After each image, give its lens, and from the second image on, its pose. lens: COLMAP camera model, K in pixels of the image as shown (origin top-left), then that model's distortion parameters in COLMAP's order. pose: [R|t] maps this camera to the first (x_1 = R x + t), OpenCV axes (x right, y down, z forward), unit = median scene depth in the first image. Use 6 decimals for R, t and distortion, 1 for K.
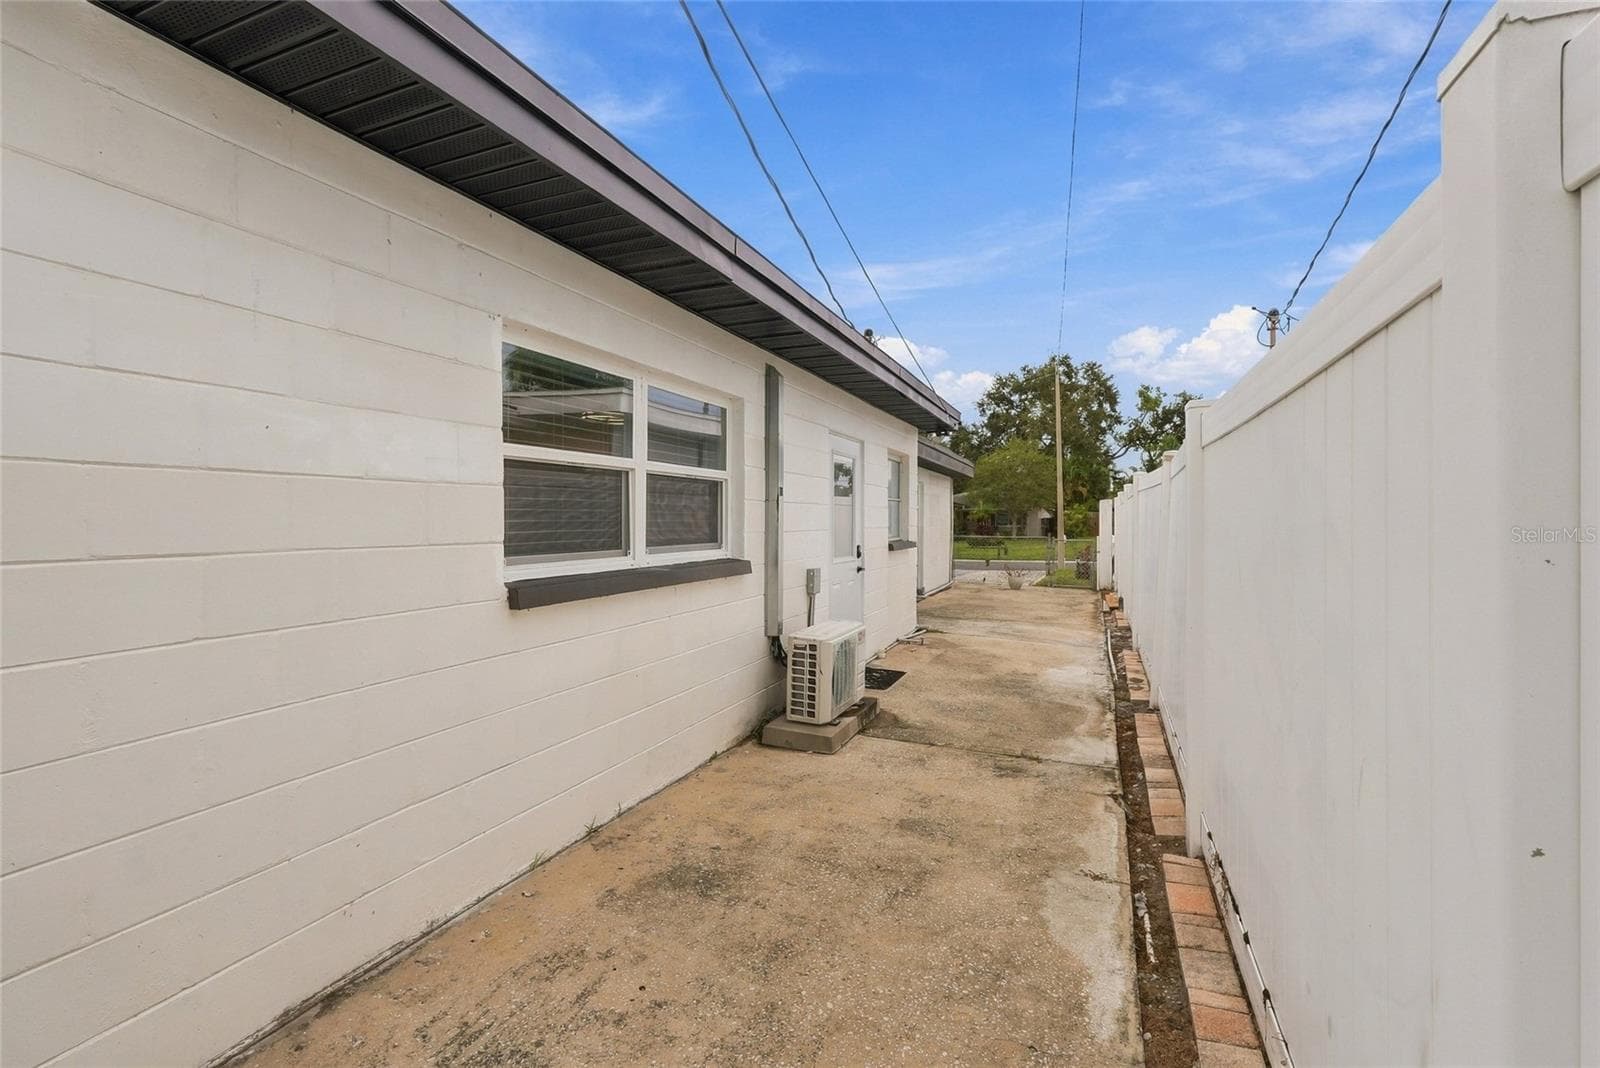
lens RADIAL K [[706.6, 0, 798.8], [0, 706.6, 528.3], [0, 0, 1]] dist [0.002403, -0.000668]
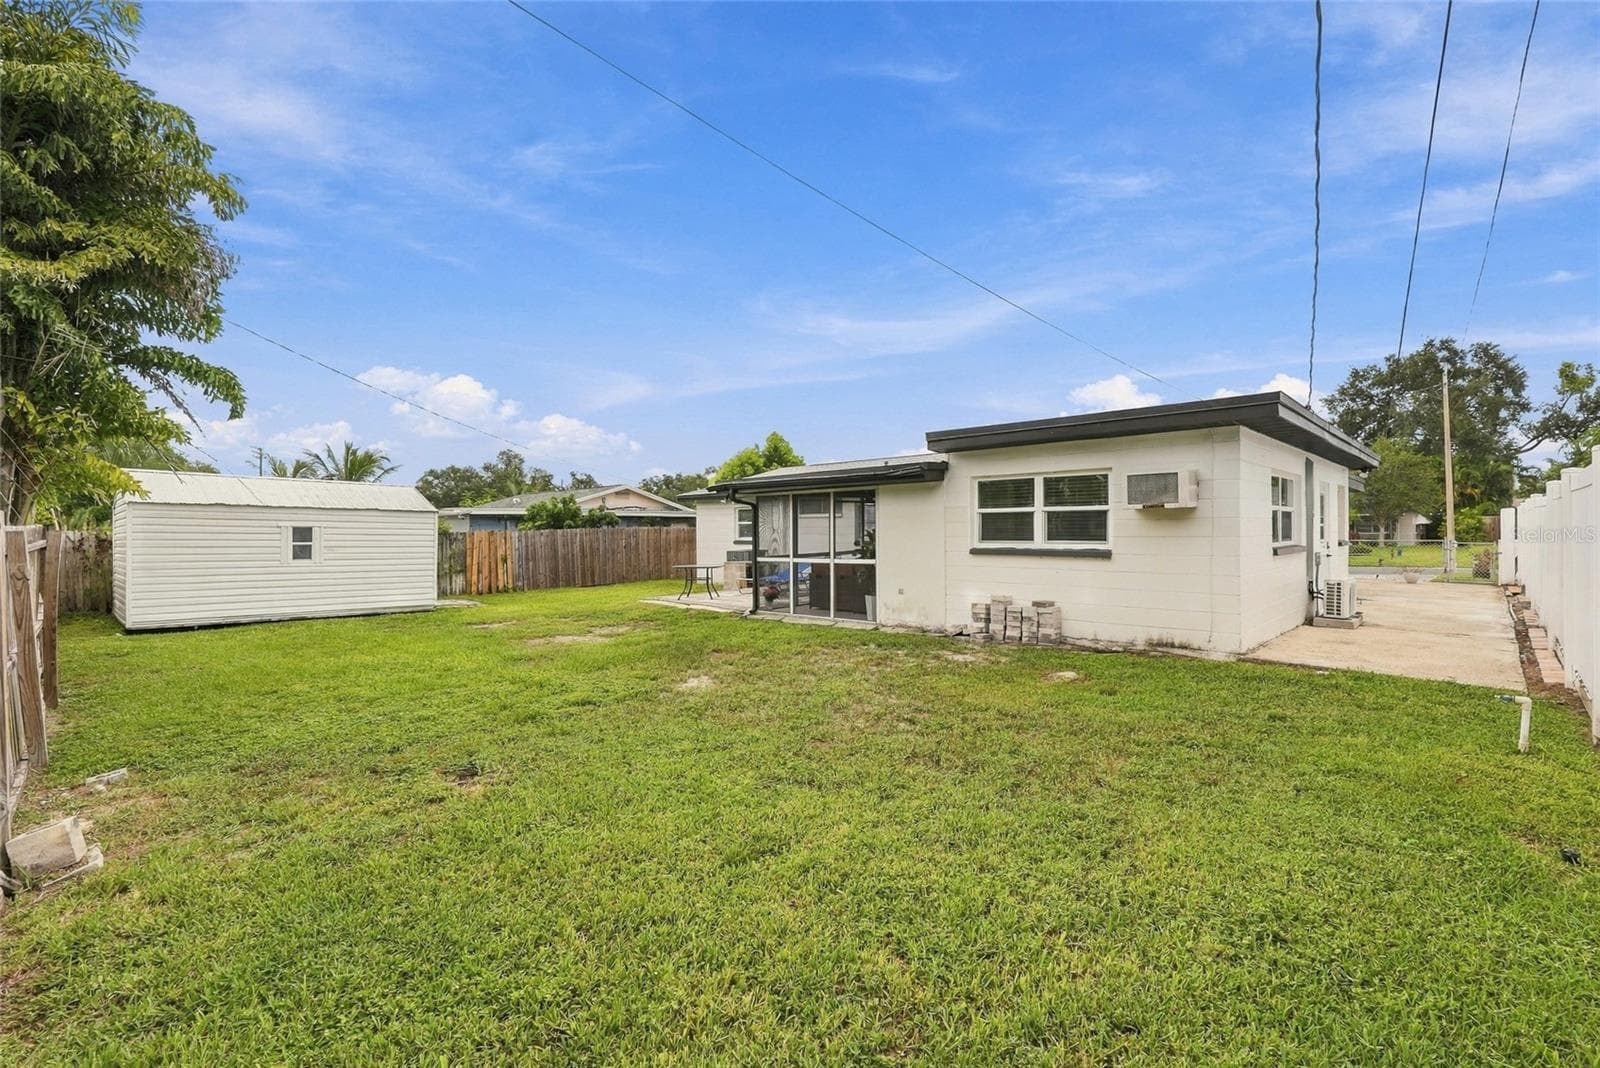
lens RADIAL K [[706.6, 0, 793.5], [0, 706.6, 533.6], [0, 0, 1]] dist [0.002403, -0.000668]
pose [[0.928562, -0.004139, -0.371153, -0.053156], [0.002585, 0.999986, -0.004685, 0.000768], [0.371167, 0.003391, 0.928560, -0.122289]]
